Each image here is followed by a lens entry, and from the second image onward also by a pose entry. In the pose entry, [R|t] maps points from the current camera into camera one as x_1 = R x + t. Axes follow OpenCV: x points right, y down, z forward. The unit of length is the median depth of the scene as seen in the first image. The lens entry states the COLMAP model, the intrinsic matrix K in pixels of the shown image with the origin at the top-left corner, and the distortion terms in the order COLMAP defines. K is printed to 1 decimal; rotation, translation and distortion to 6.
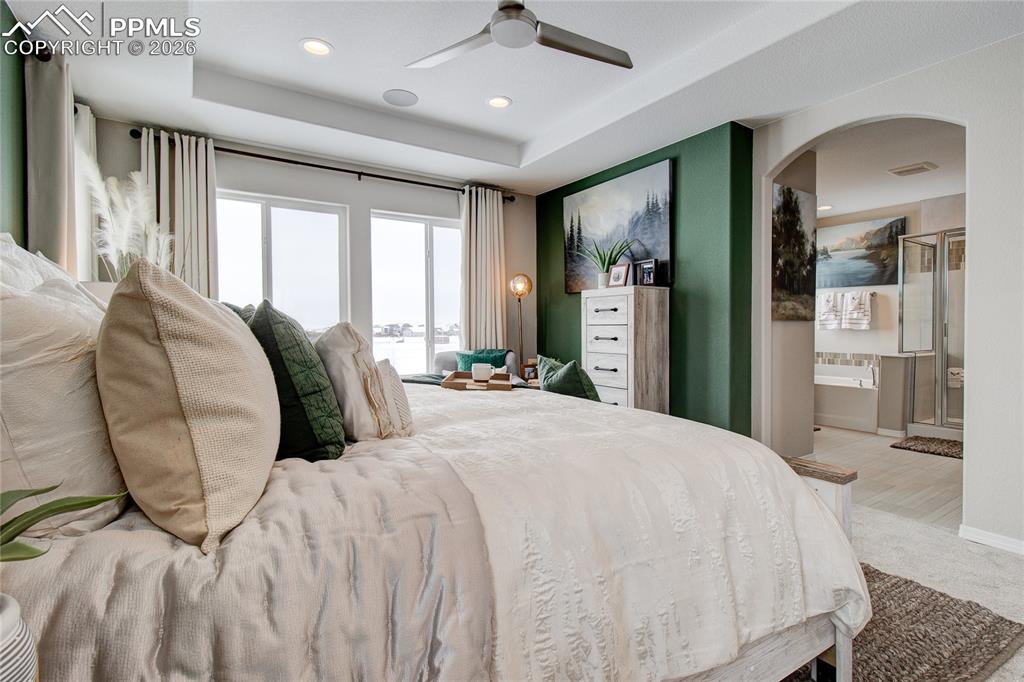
lens RADIAL K [[480.8, 0, 512.4], [0, 480.8, 335.4], [0, 0, 1]] dist [-0.002670, -0.000099]
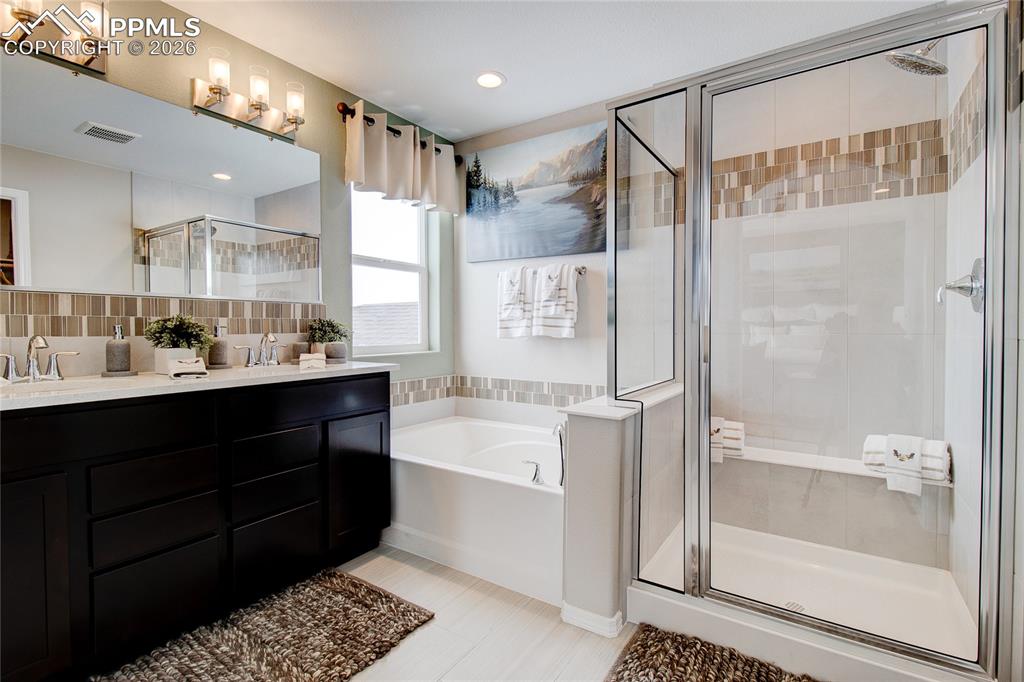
lens RADIAL K [[480.8, 0, 511.8], [0, 480.8, 341.6], [0, 0, 1]] dist [-0.002670, -0.000099]
pose [[0.912921, -0.003306, 0.408123, 0.462551], [0.002841, 0.999994, 0.001745, -0.009170], [-0.408126, -0.000433, 0.912925, 0.545657]]
